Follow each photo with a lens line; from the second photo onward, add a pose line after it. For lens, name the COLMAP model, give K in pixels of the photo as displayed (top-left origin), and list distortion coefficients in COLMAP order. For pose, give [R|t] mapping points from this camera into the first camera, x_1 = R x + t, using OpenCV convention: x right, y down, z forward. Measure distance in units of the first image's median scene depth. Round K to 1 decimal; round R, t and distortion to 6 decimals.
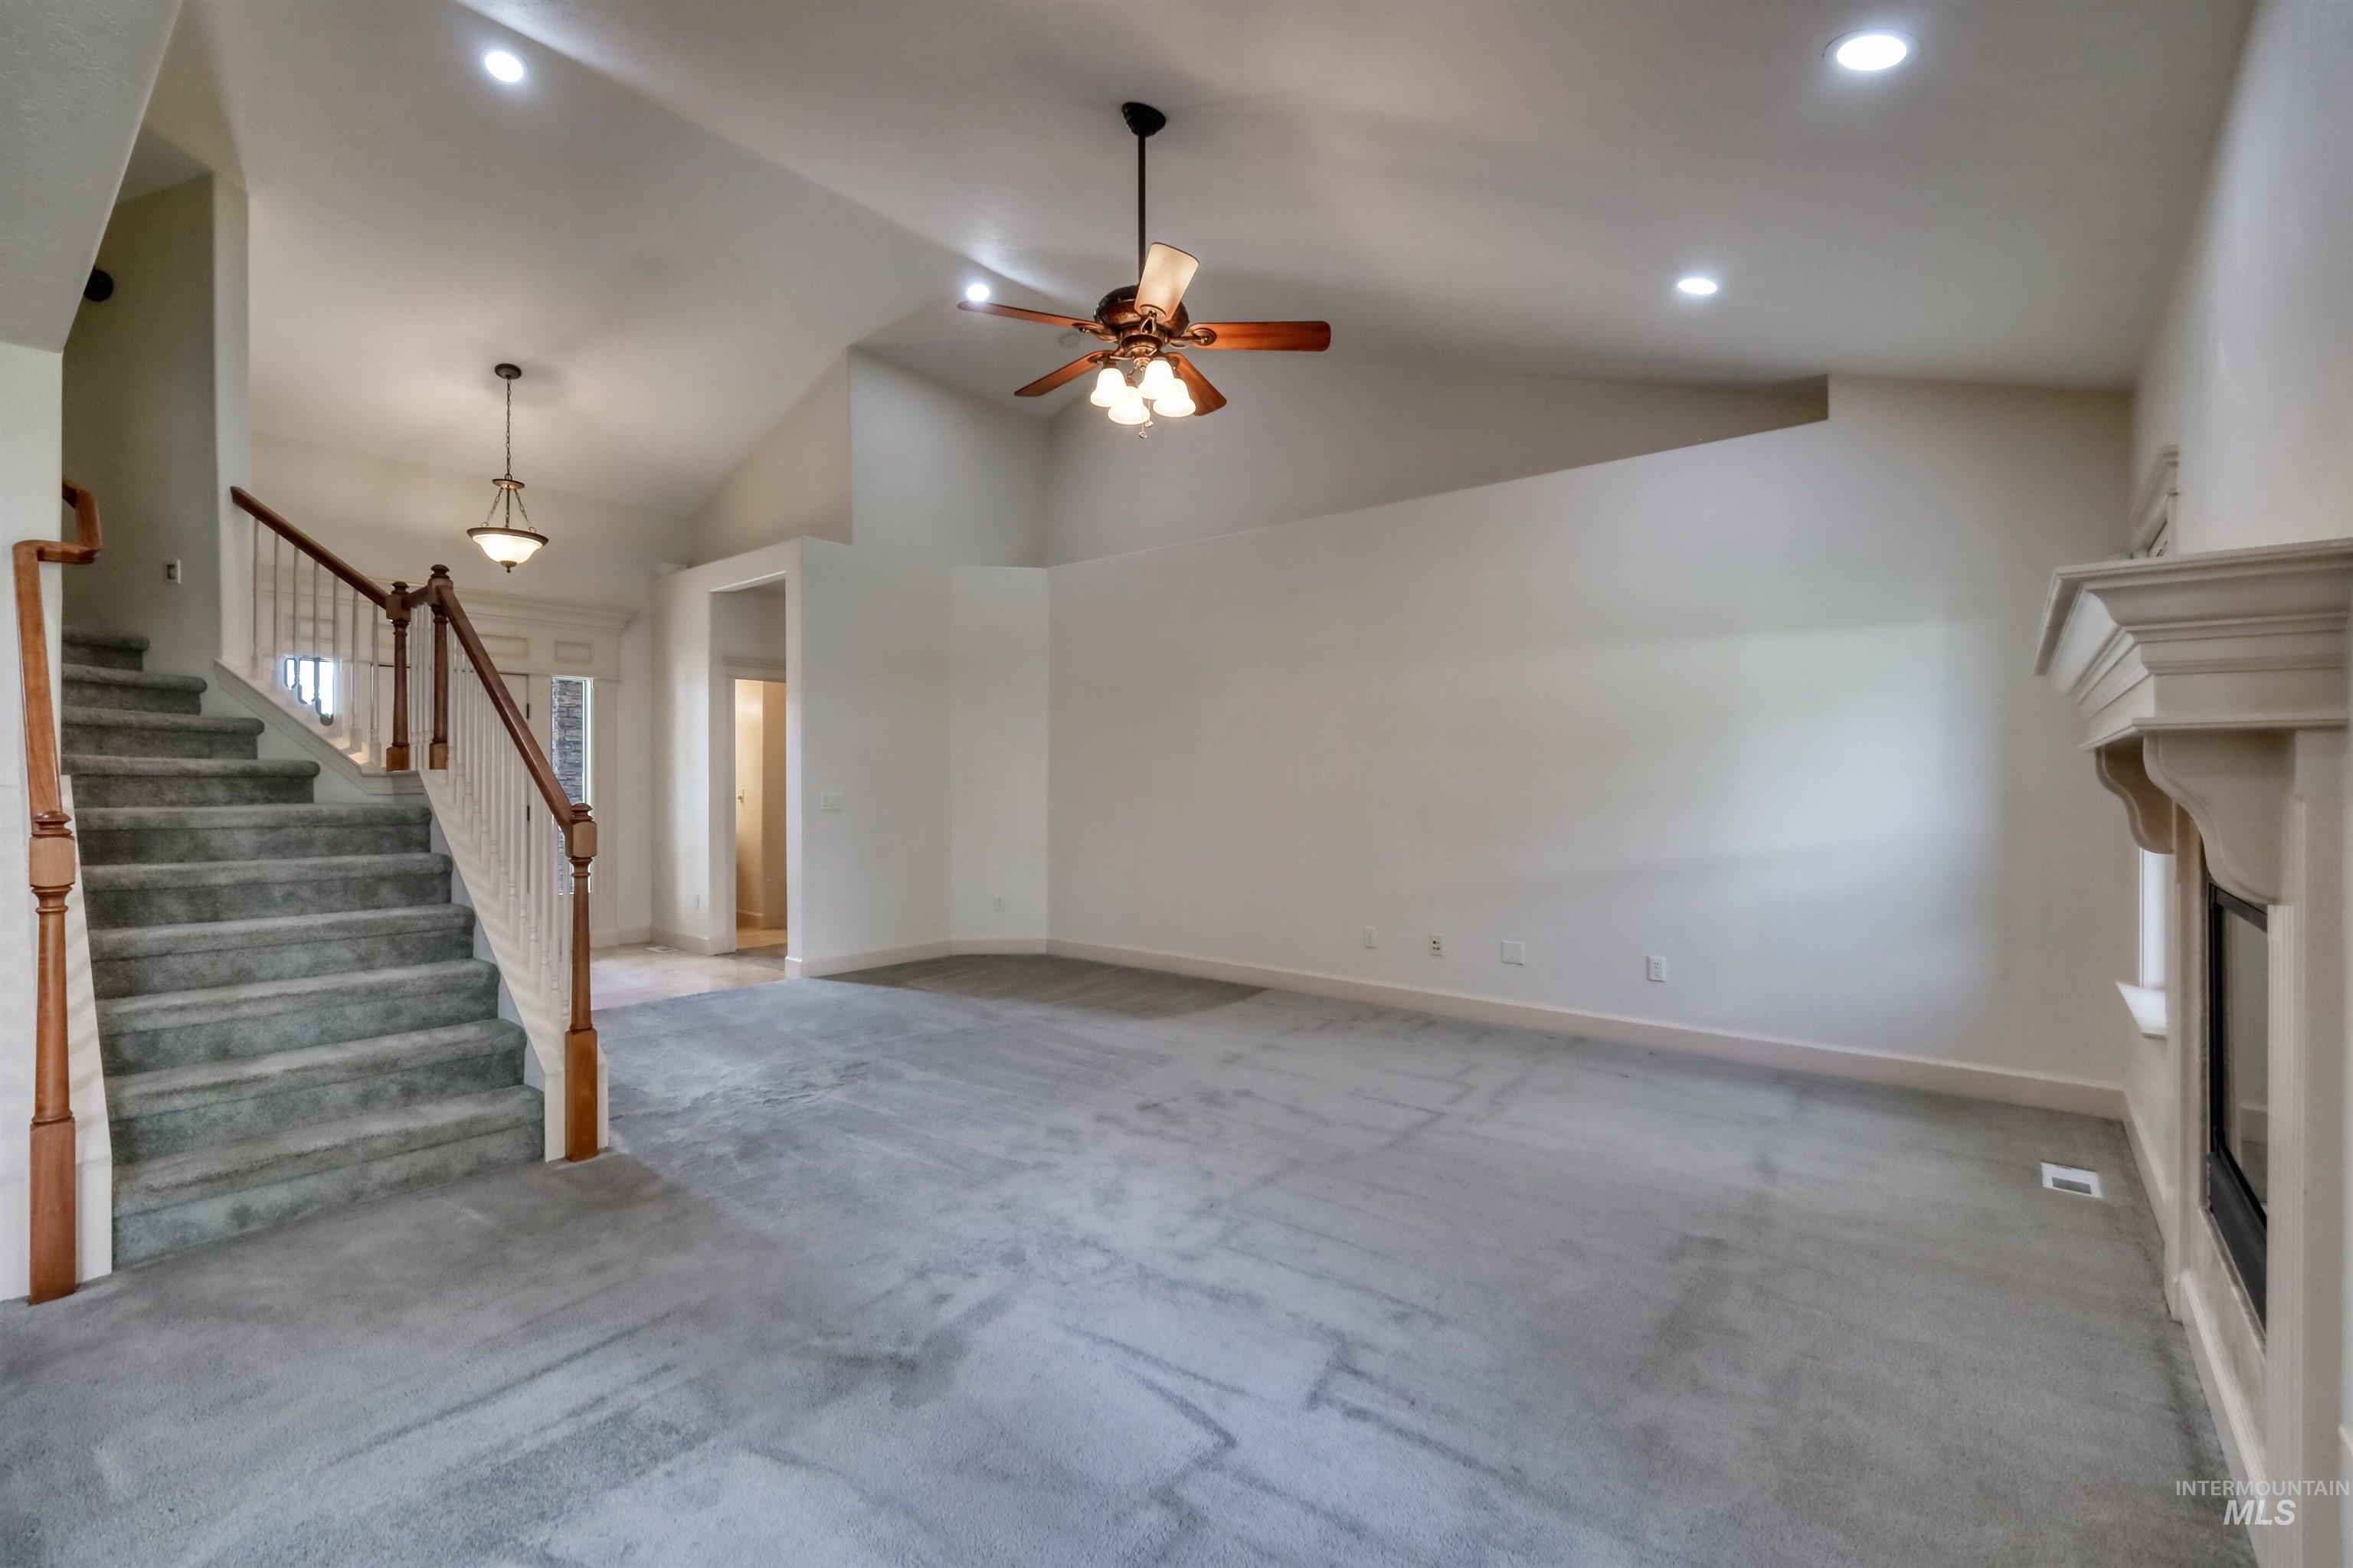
lens RADIAL K [[1019.1, 0, 1176.9], [0, 1019.1, 777.2], [0, 0, 1]] dist [0.002824, -0.000128]
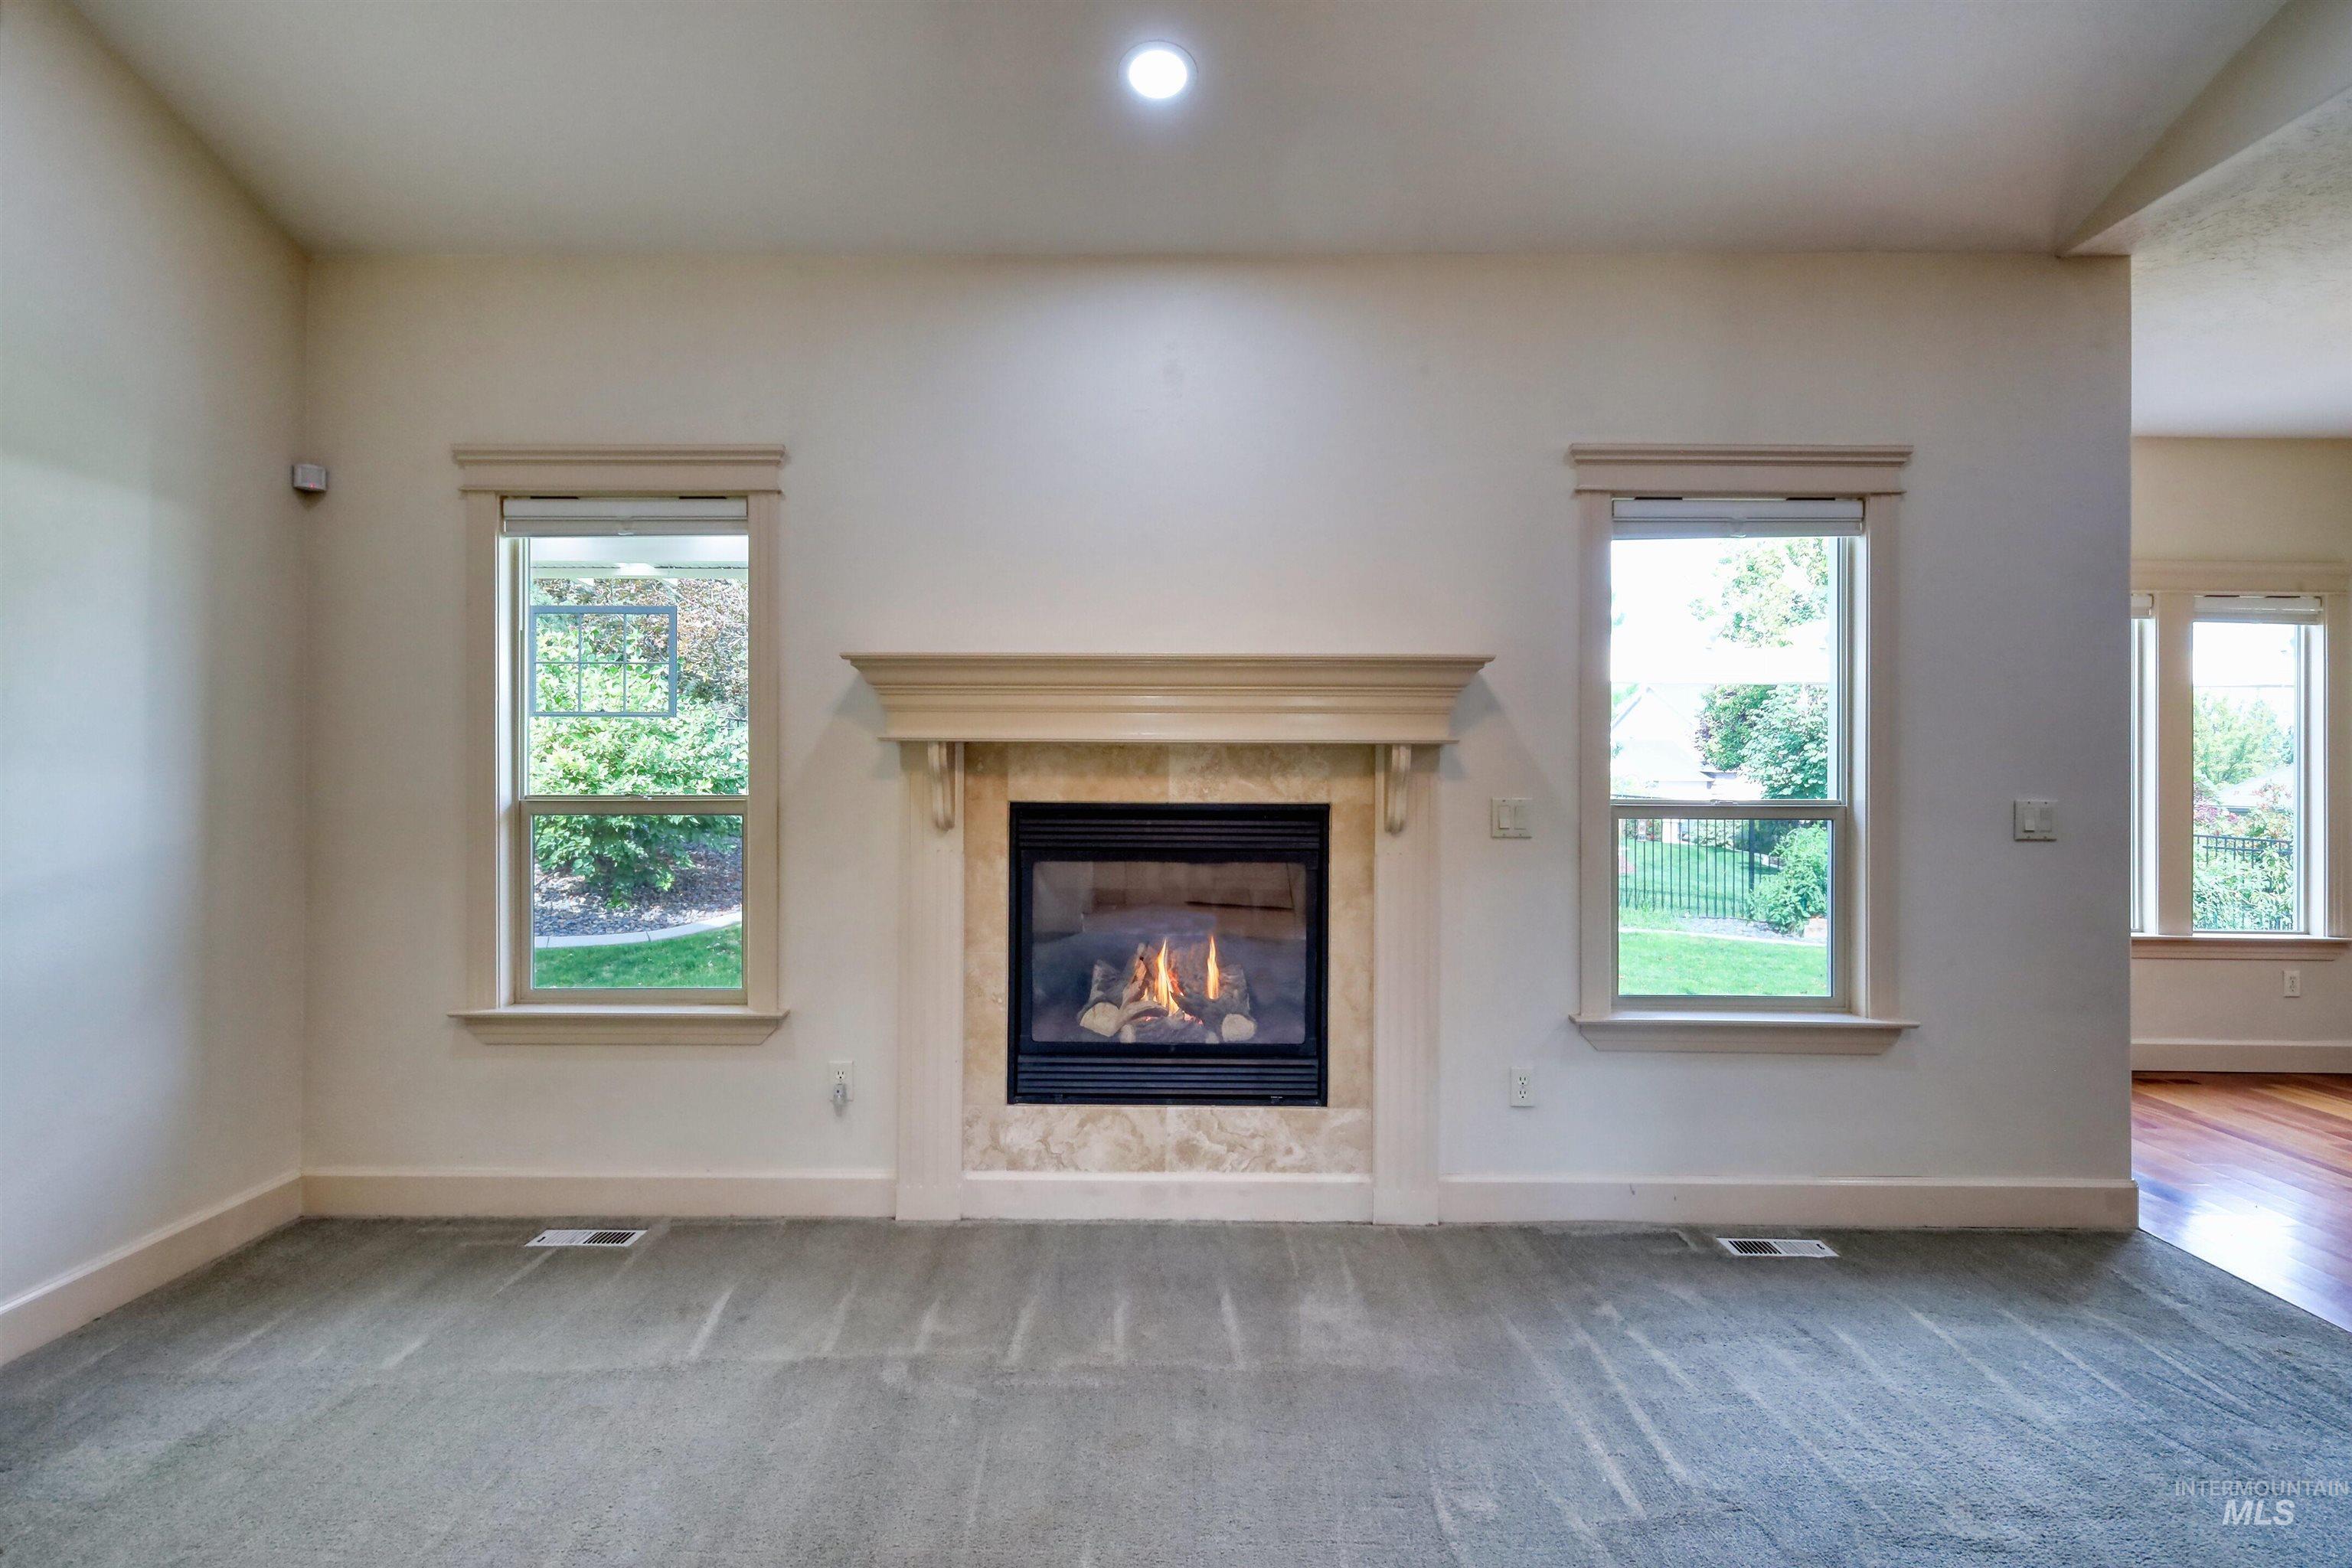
lens RADIAL K [[1275.3, 0, 1176.0], [0, 1275.3, 784.0], [0, 0, 1]] dist [0.011251, 0.000188]
pose [[-0.629057, 0.007181, 0.777326, -0.191982], [0.000764, 0.999963, -0.008619, 0.024045], [-0.777359, -0.004828, -0.629039, 1.030479]]
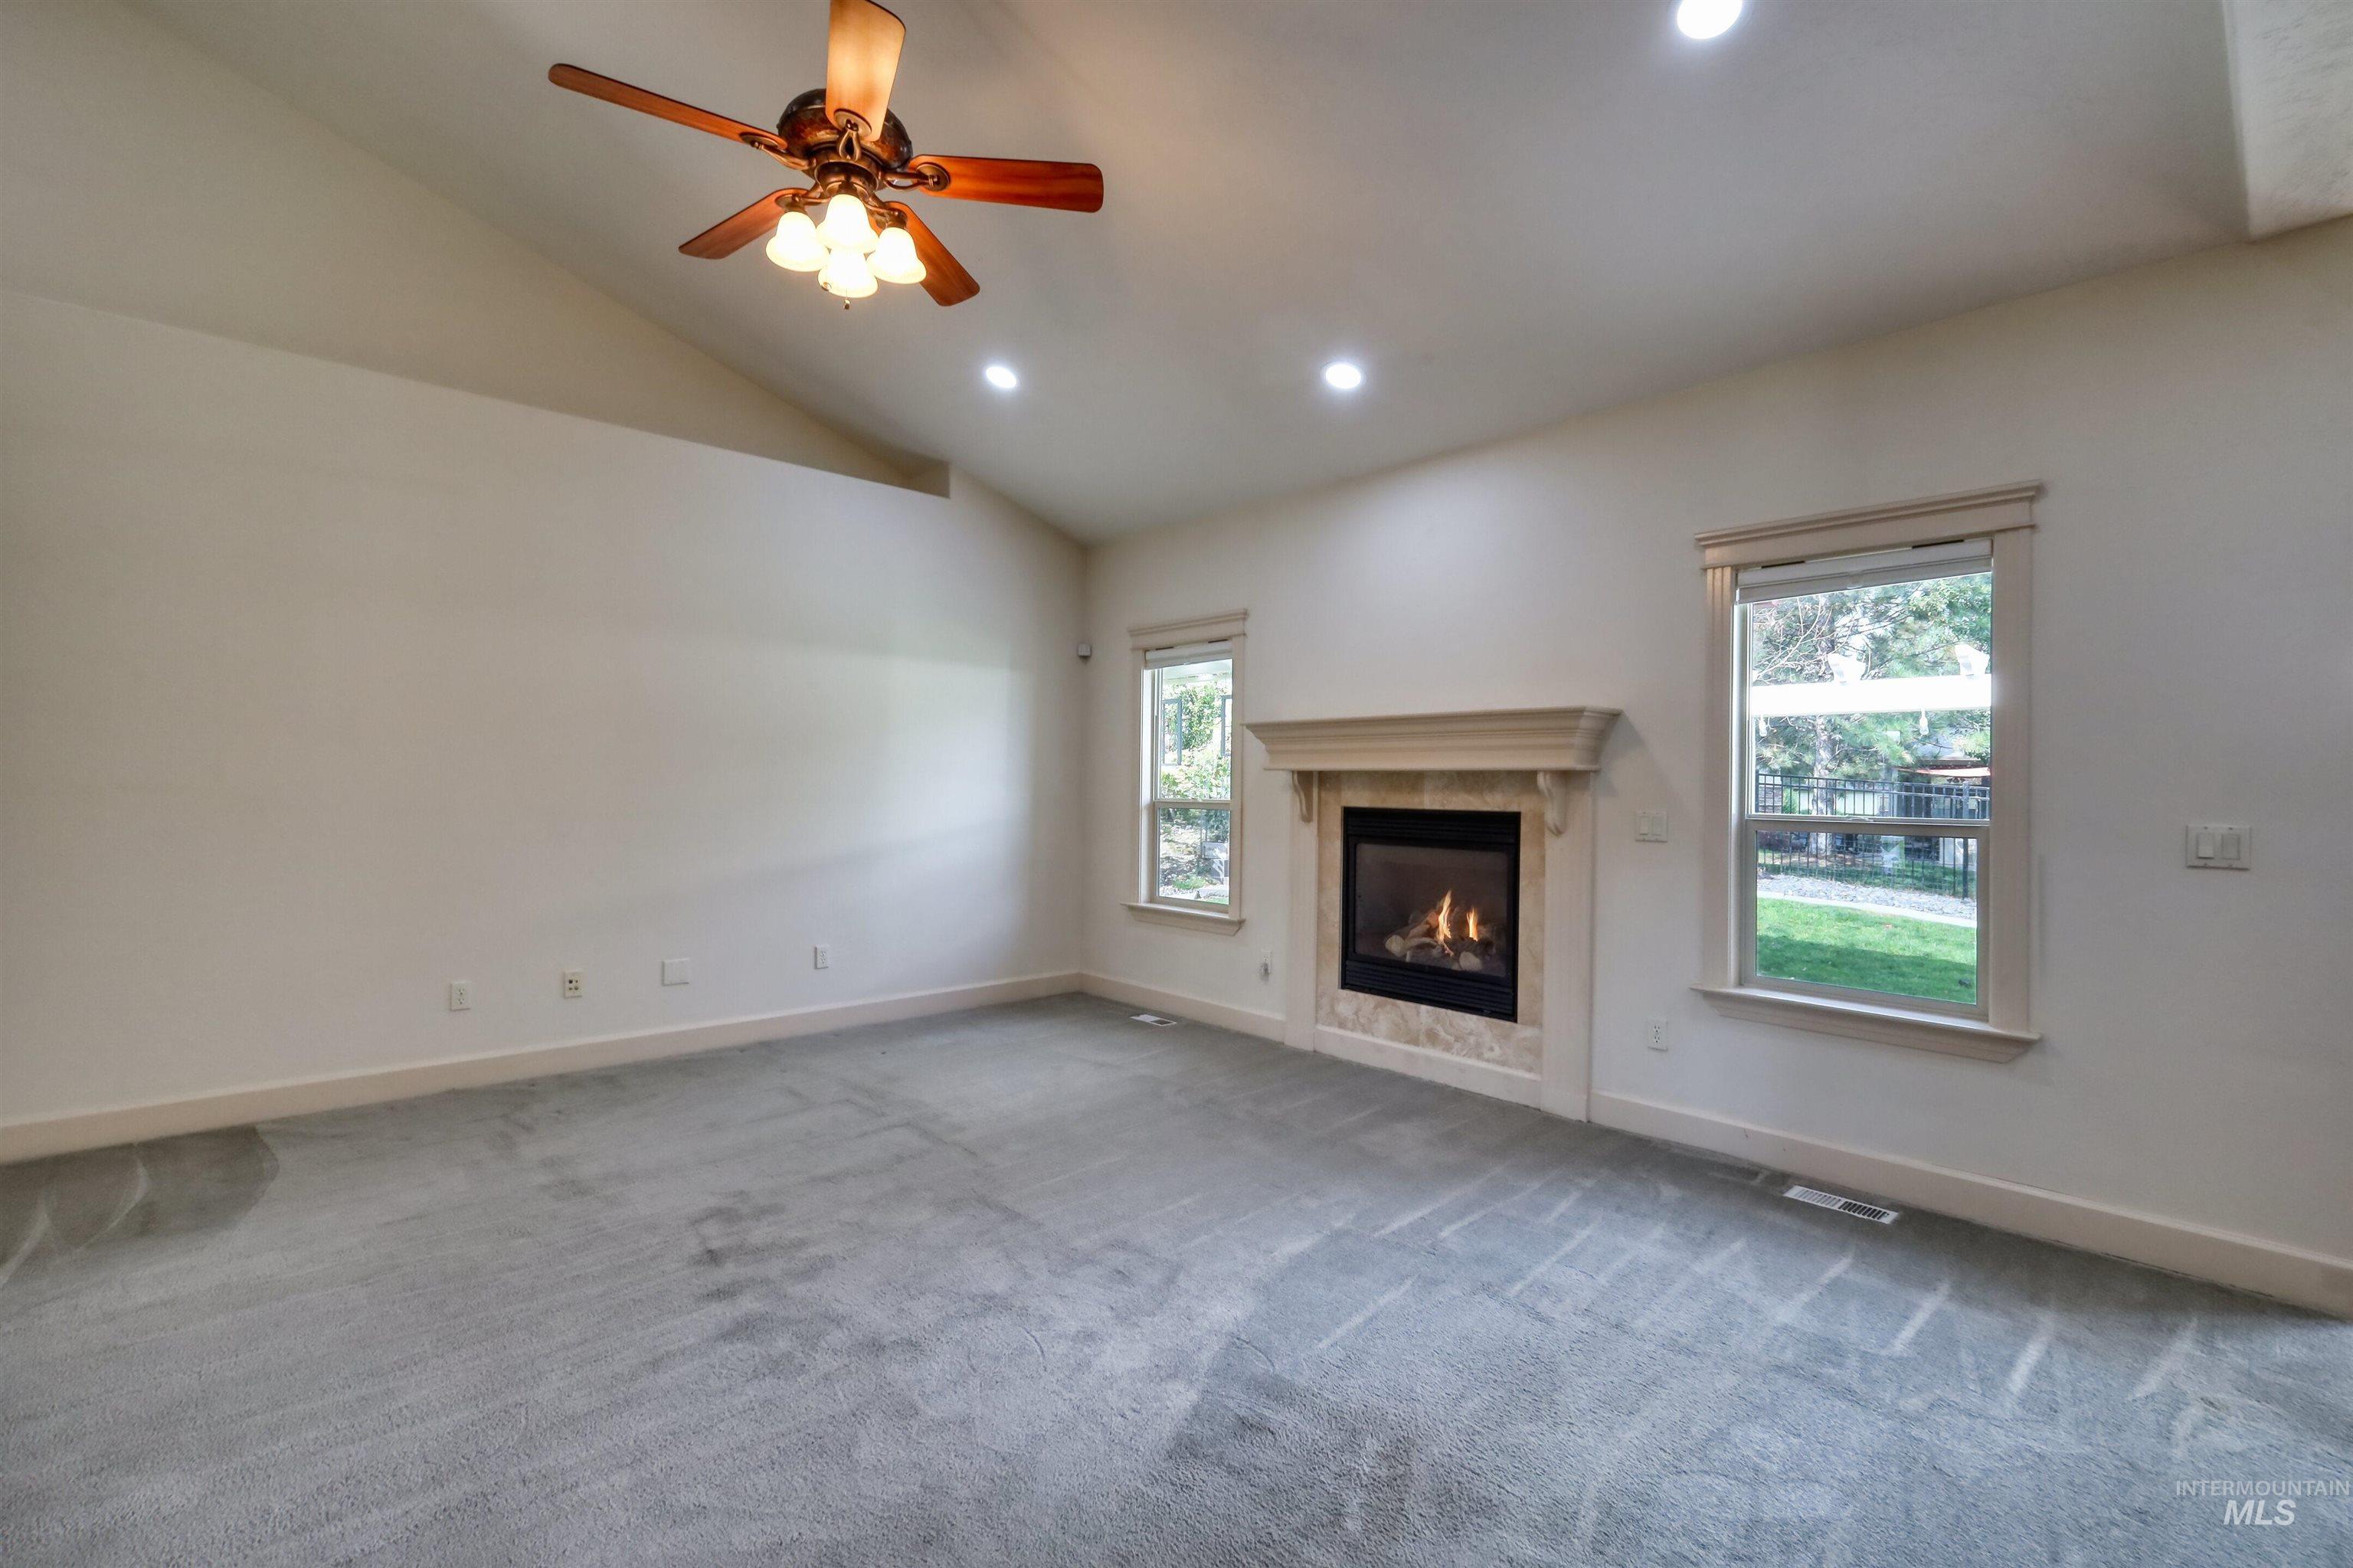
lens RADIAL K [[1019.1, 0, 1176.9], [0, 1019.1, 777.2], [0, 0, 1]] dist [0.002824, -0.000128]
pose [[0.130415, 0.018623, 0.991285, -0.626171], [-0.014873, 0.999748, -0.016825, 0.017473], [-0.991348, -0.012549, 0.130659, 0.595712]]
